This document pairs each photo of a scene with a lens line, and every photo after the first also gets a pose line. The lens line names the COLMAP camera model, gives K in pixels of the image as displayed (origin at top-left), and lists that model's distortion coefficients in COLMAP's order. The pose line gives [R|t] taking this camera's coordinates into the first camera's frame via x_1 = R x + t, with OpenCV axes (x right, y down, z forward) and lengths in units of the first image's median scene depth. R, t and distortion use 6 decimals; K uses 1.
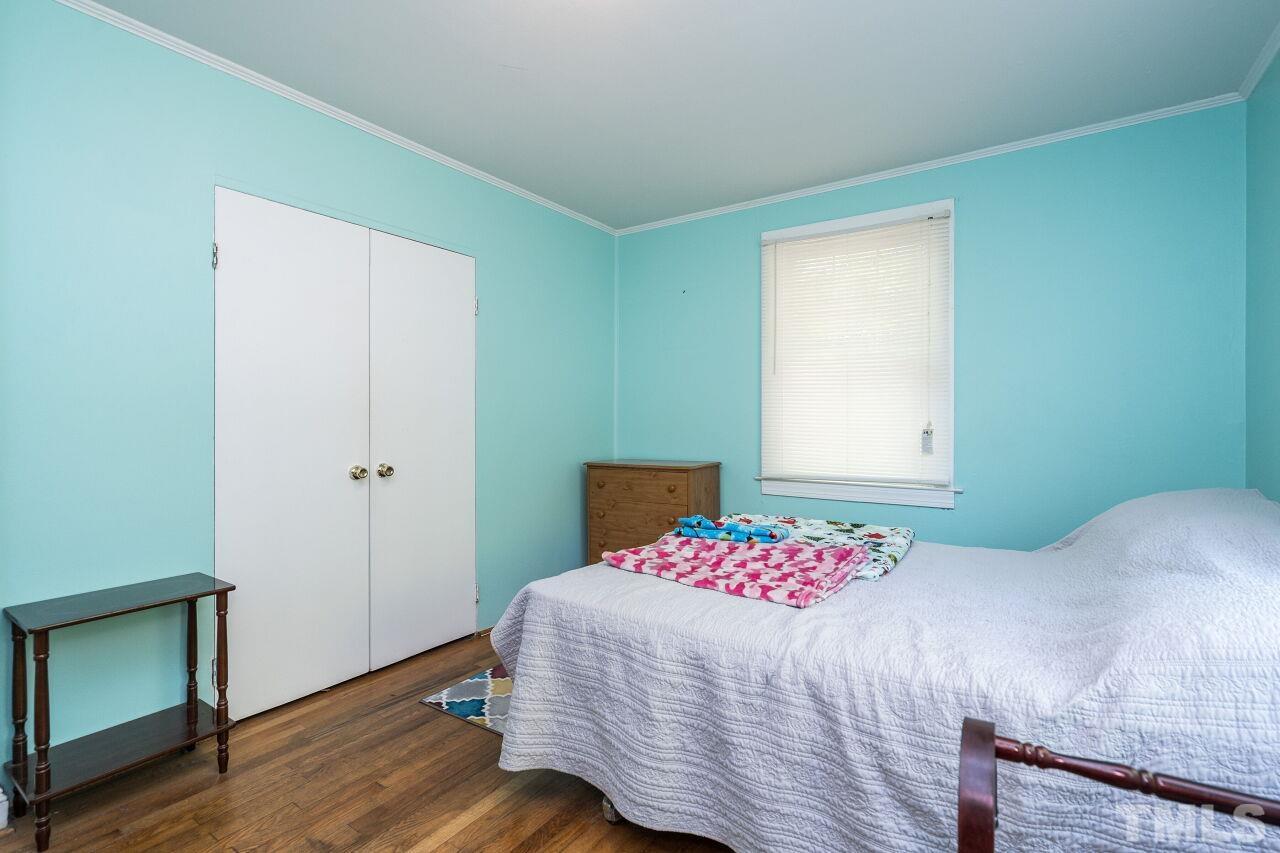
lens RADIAL K [[597.0, 0, 637.4], [0, 597.0, 418.1], [0, 0, 1]] dist [-0.001605, -0.000065]
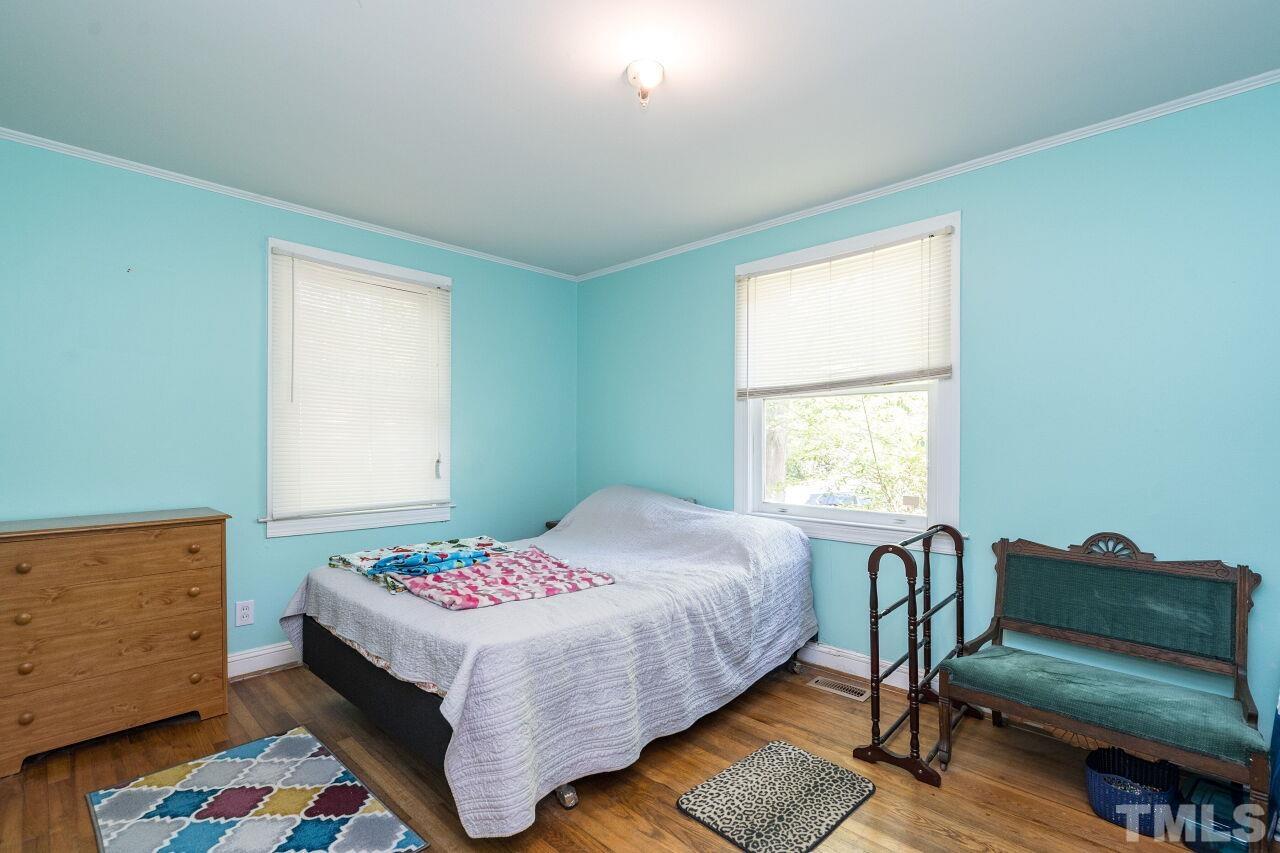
lens RADIAL K [[597.0, 0, 637.1], [0, 597.0, 439.9], [0, 0, 1]] dist [-0.001605, -0.000065]
pose [[0.171171, 0.004896, 0.985229, -0.659551], [-0.006124, 0.999974, -0.003905, -0.018337], [-0.985222, -0.005365, 0.171196, 0.385199]]
